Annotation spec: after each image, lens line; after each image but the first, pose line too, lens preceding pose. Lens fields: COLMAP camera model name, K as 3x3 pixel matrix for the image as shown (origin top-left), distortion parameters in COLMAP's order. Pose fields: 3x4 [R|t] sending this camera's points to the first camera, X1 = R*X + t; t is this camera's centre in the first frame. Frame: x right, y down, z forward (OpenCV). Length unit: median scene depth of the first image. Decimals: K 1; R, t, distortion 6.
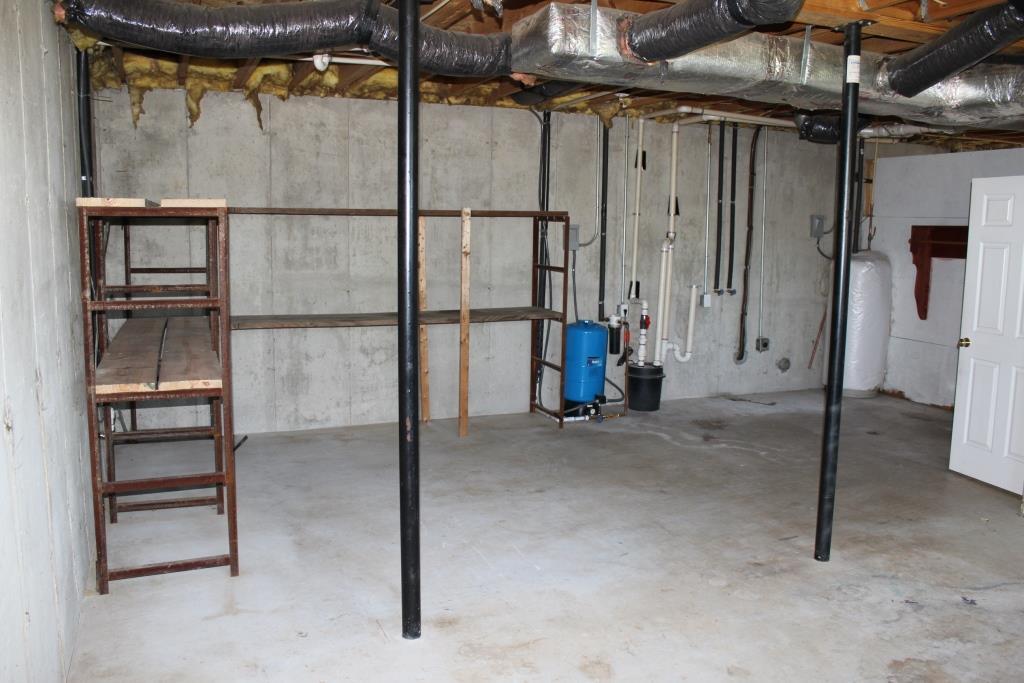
lens RADIAL K [[844.8, 0, 512.0], [0, 844.8, 341.5], [0, 0, 1]] dist [-0.168250, 0.147320]
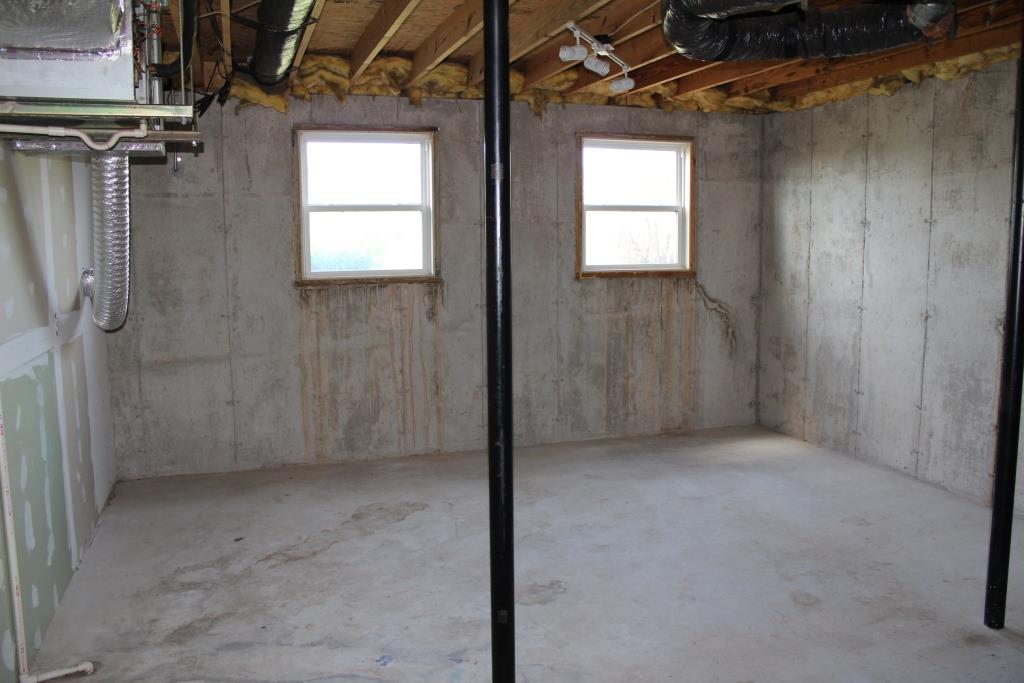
lens RADIAL K [[844.8, 0, 512.0], [0, 844.8, 341.5], [0, 0, 1]] dist [-0.168250, 0.147320]
pose [[-0.997311, -0.013466, 0.072034, 0.377743], [0.005085, 0.967887, 0.251335, -0.224246], [-0.073105, 0.251026, -0.965216, 1.760407]]
